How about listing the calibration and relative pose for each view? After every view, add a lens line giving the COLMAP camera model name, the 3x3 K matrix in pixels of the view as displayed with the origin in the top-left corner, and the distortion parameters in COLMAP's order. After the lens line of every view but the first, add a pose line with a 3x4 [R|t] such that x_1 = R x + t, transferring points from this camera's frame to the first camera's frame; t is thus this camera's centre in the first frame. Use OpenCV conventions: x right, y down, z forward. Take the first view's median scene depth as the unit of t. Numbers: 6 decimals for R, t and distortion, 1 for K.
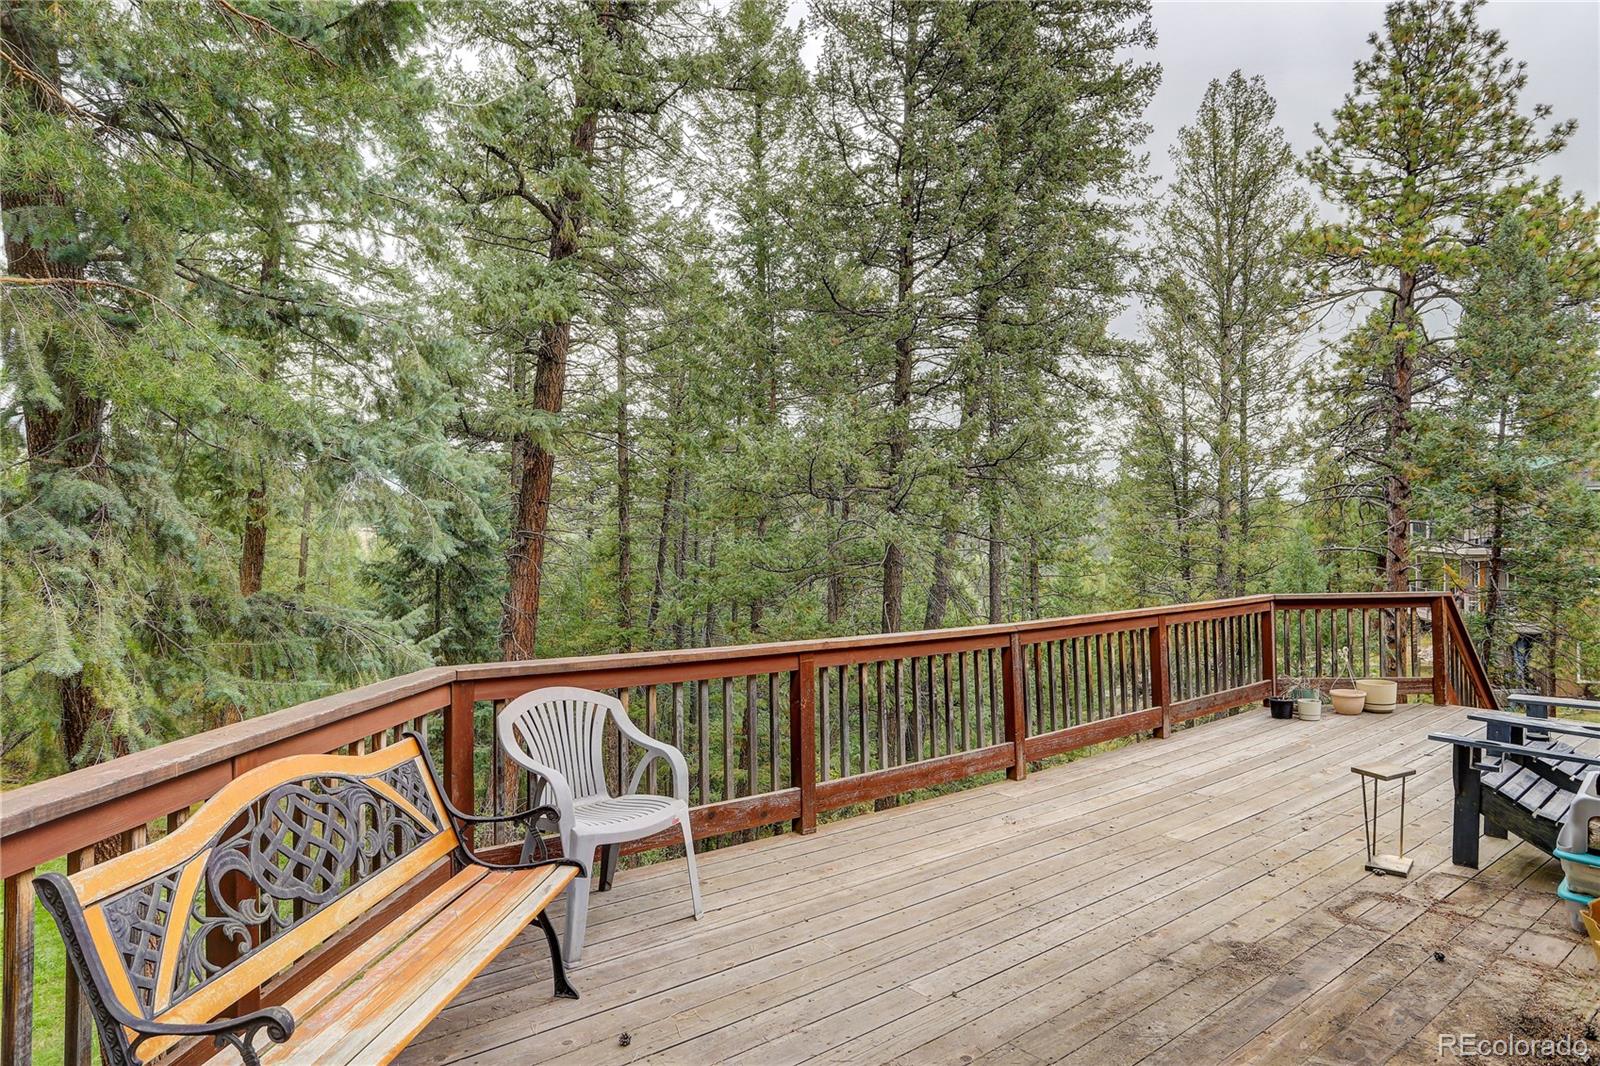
lens RADIAL K [[917.1, 0, 800.0], [0, 917.1, 533.0], [0, 0, 1]] dist [-0.046792, 0.042771]
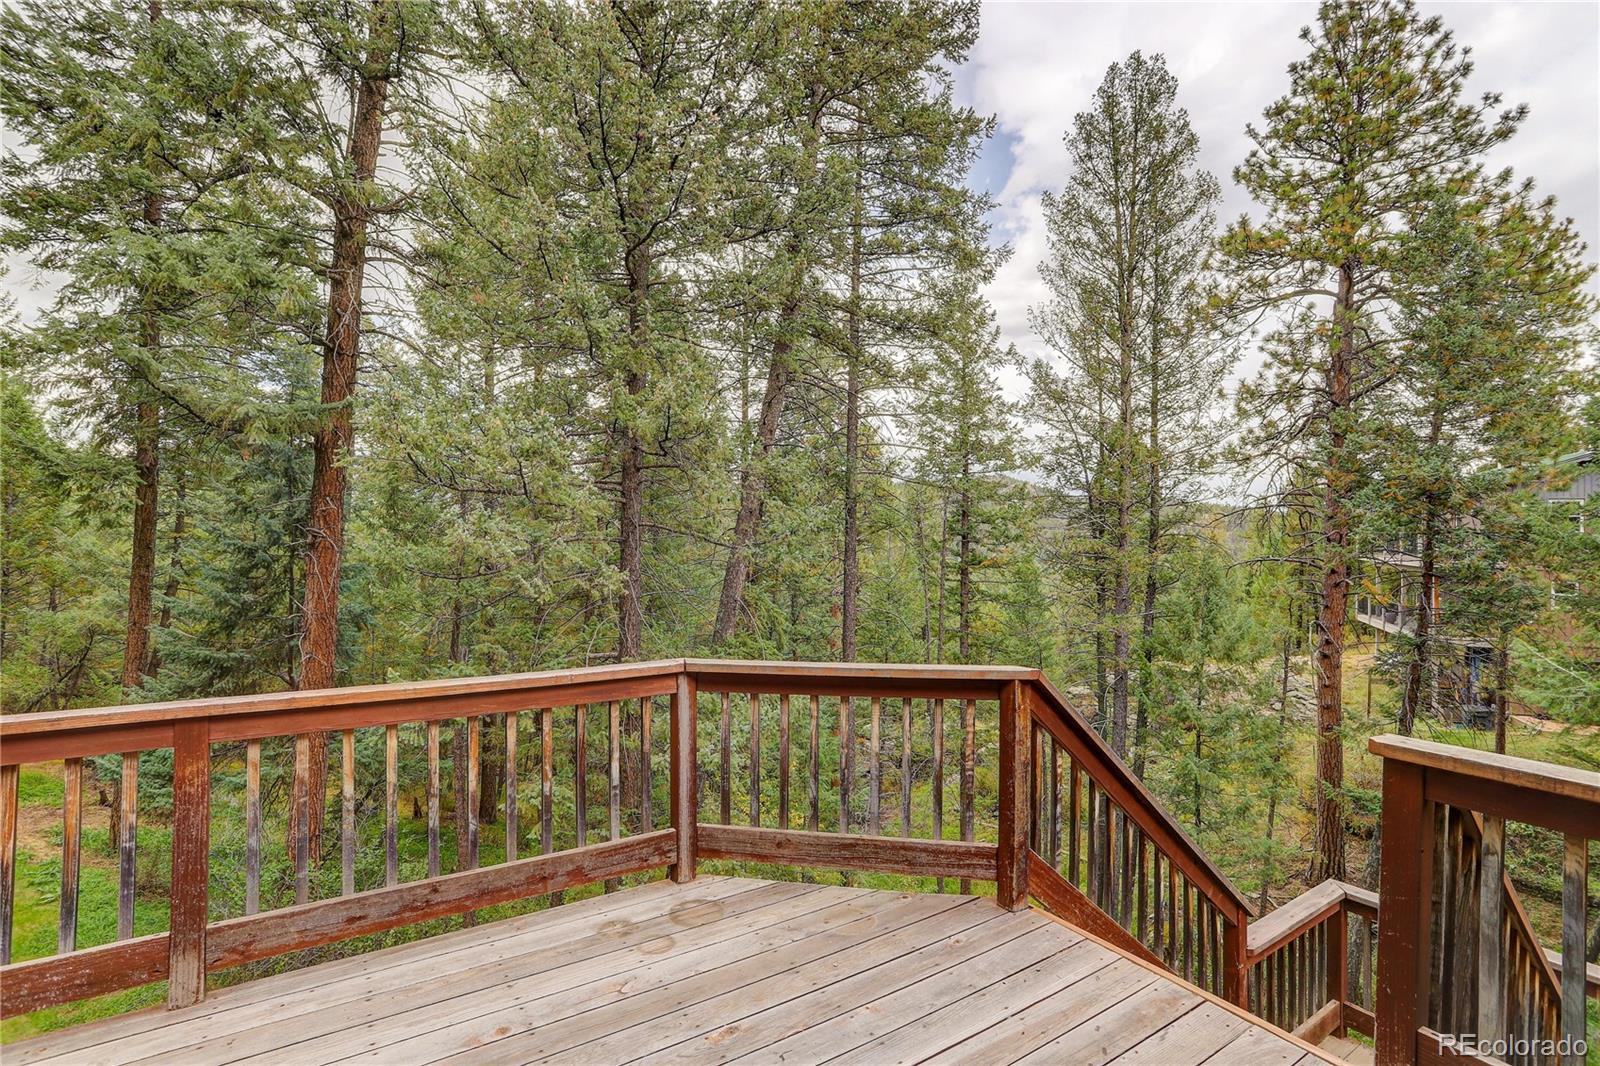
lens RADIAL K [[766.9, 0, 796.9], [0, 766.9, 524.7], [0, 0, 1]] dist [-0.047023, 0.026488]
pose [[0.995802, 0.012559, -0.090666, 0.176119], [-0.013931, 0.999798, -0.014516, -0.001018], [0.090466, 0.015719, 0.995776, 0.164989]]
